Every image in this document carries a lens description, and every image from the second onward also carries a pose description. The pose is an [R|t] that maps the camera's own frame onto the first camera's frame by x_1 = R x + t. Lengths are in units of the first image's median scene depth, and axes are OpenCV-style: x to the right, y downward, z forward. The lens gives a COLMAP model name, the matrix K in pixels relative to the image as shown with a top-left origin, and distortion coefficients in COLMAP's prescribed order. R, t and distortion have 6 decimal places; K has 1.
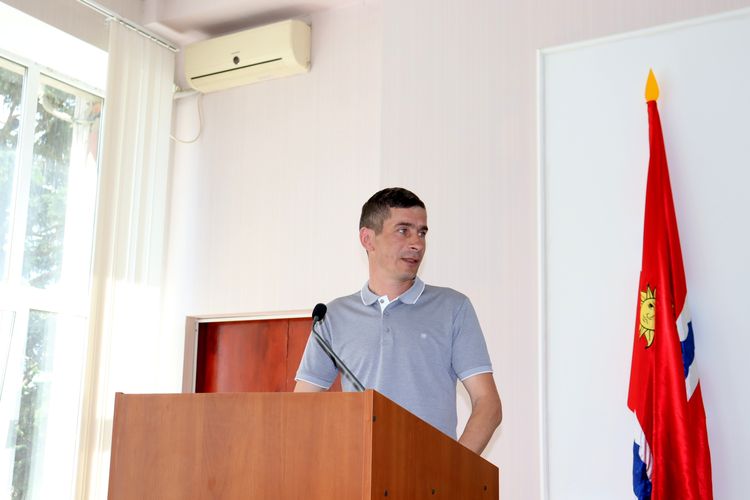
lens RADIAL K [[1039.1, 0, 375.0], [0, 1039.1, 250.0], [0, 0, 1]] dist [0.089669, 0.023333]
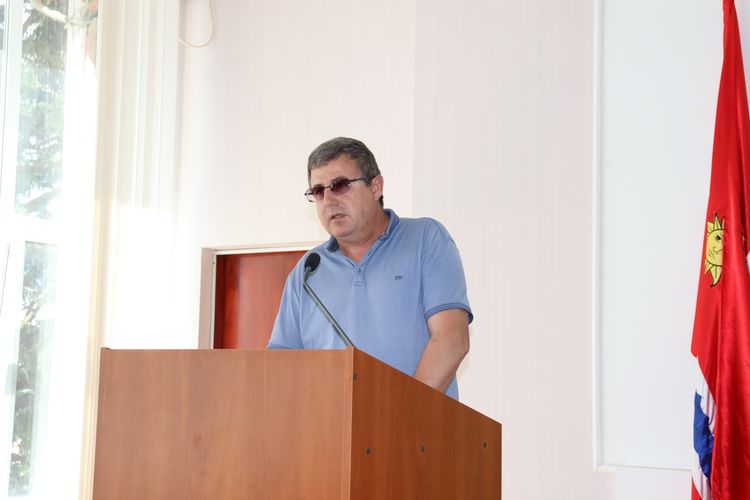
lens RADIAL K [[1281.9, 0, 375.0], [0, 1281.9, 250.0], [0, 0, 1]] dist [0.223920, 0.004836]
pose [[0.997910, -0.007082, -0.064235, 0.046202], [0.012197, 0.996754, 0.079584, -0.025798], [0.063463, -0.080201, 0.994756, -0.095764]]
